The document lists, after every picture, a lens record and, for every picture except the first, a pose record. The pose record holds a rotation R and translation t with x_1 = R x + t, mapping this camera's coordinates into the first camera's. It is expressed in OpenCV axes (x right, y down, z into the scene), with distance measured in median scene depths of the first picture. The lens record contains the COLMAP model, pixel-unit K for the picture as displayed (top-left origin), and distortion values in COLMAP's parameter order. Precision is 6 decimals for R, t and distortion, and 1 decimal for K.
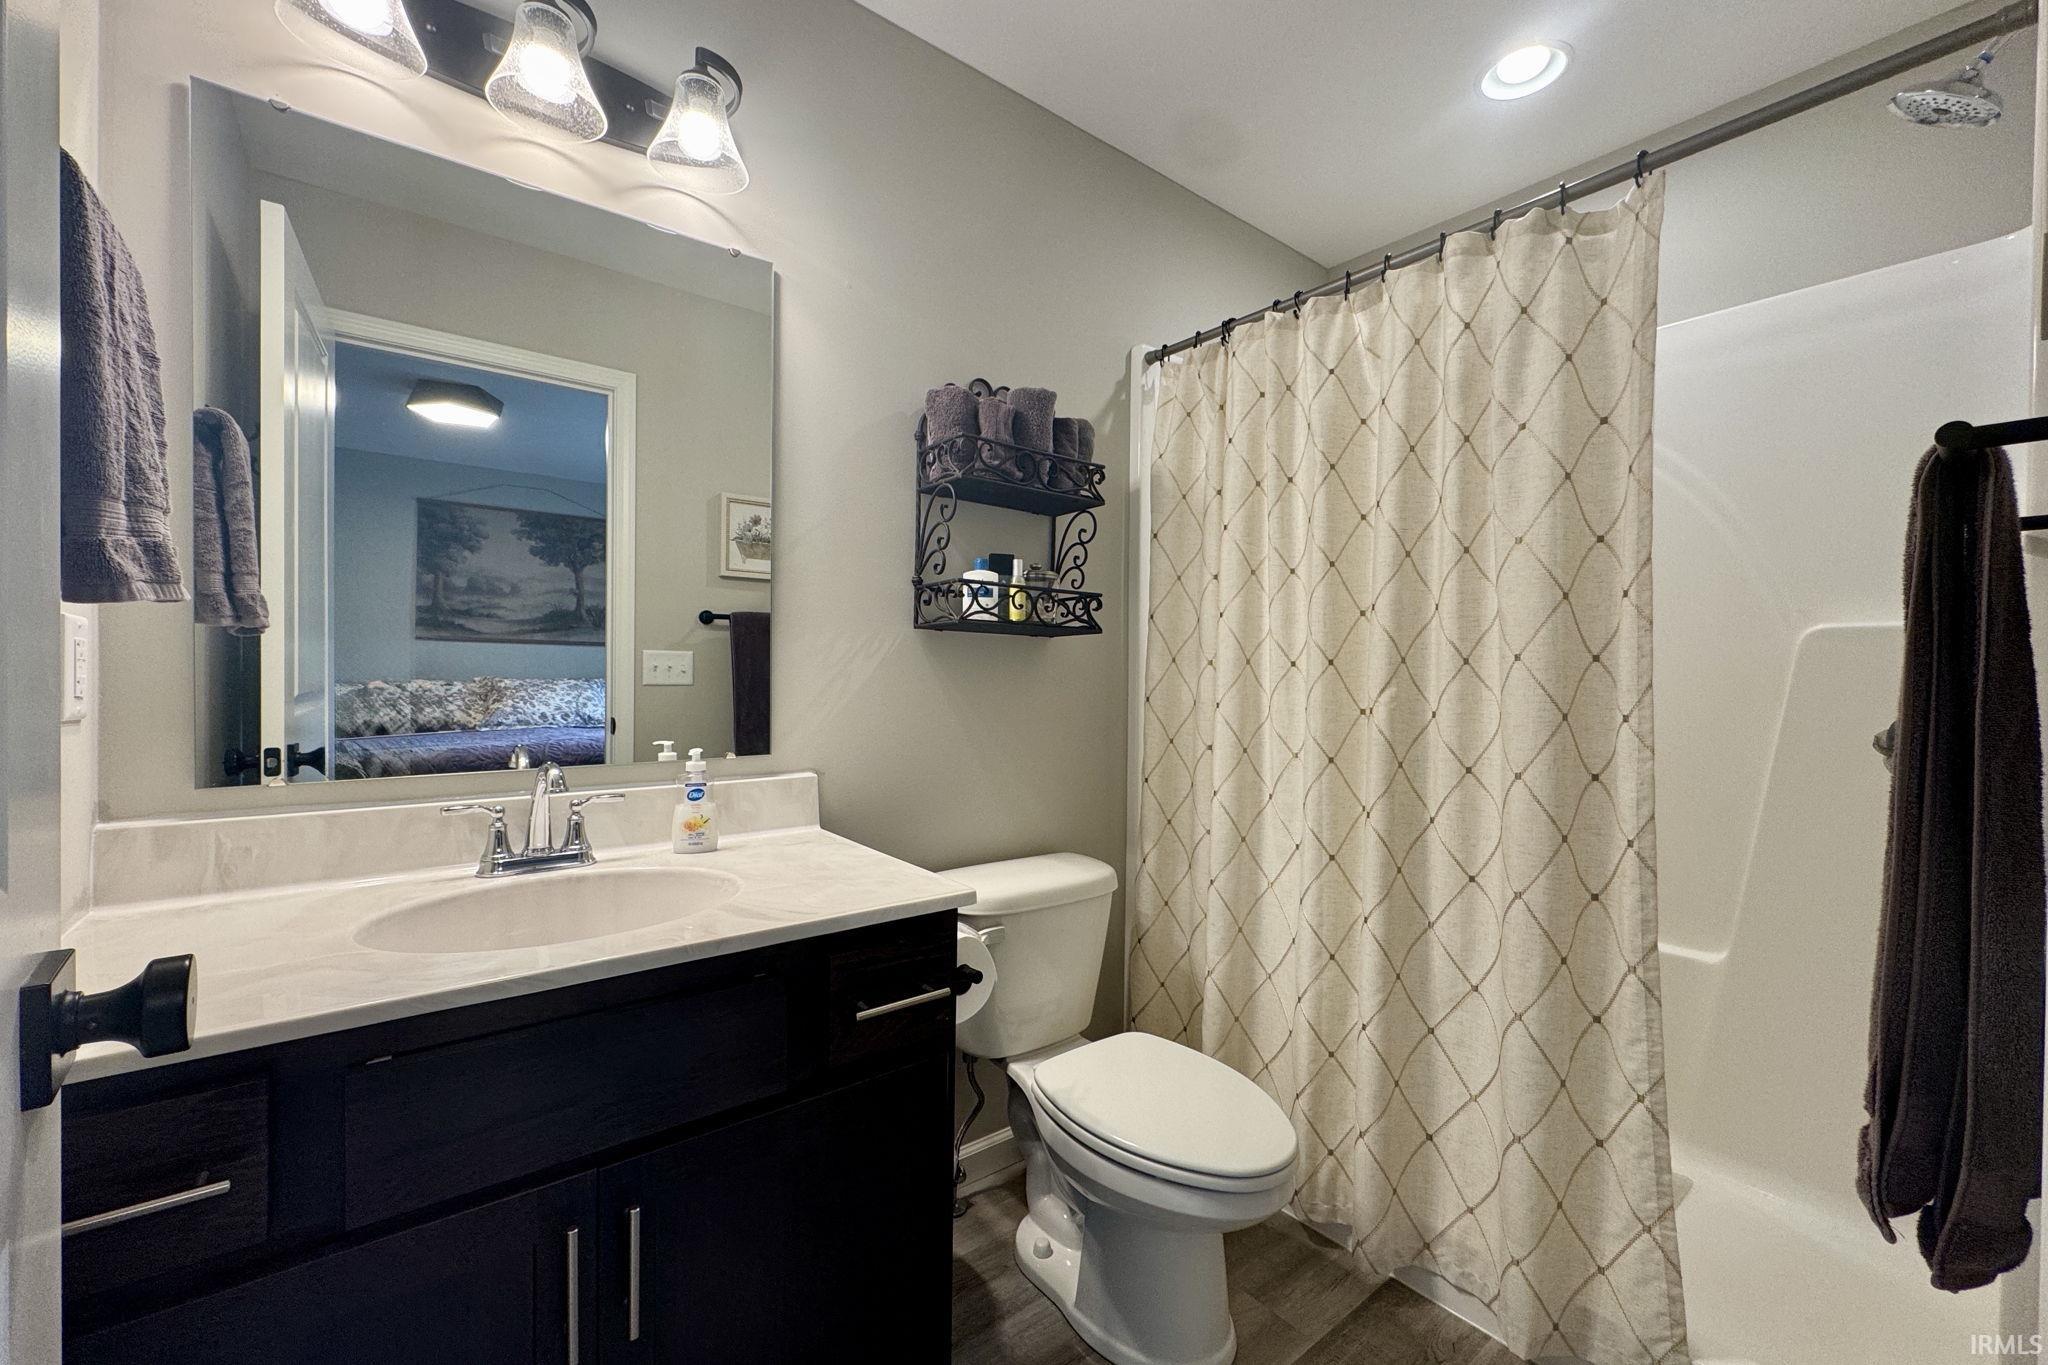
lens RADIAL K [[815.2, 0, 1025.7], [0, 815.2, 681.2], [0, 0, 1]] dist [-0.001049, 0.000446]
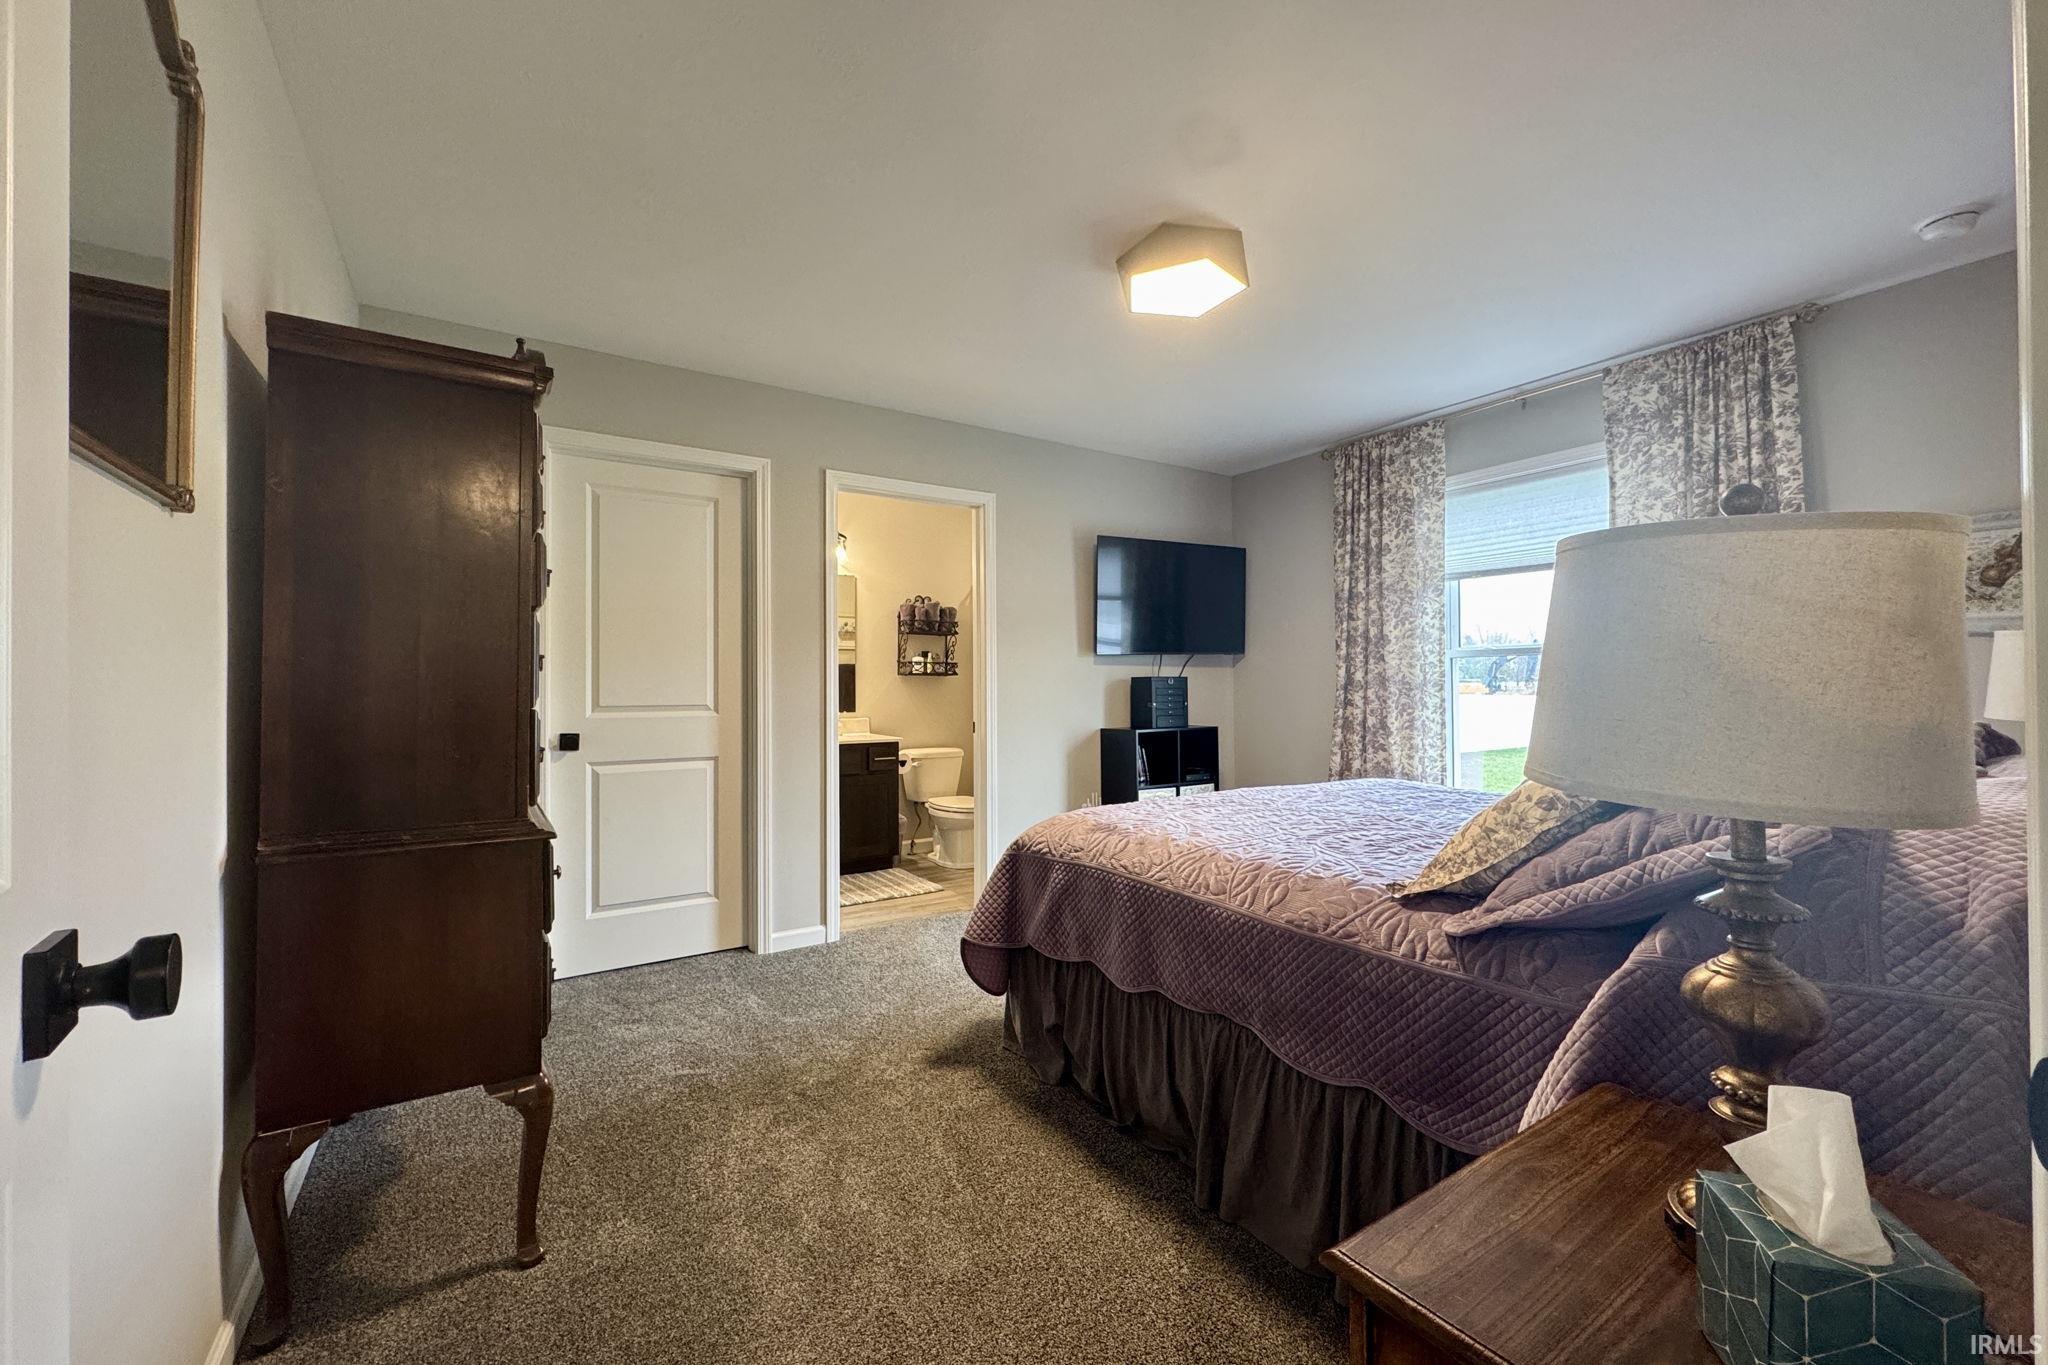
lens RADIAL K [[815.2, 0, 1025.7], [0, 815.2, 681.2], [0, 0, 1]] dist [-0.001049, 0.000446]
pose [[0.995635, -0.019732, -0.091221, 0.657173], [0.018451, 0.999719, -0.014868, 0.014932], [0.091489, 0.013120, 0.995720, -2.159354]]
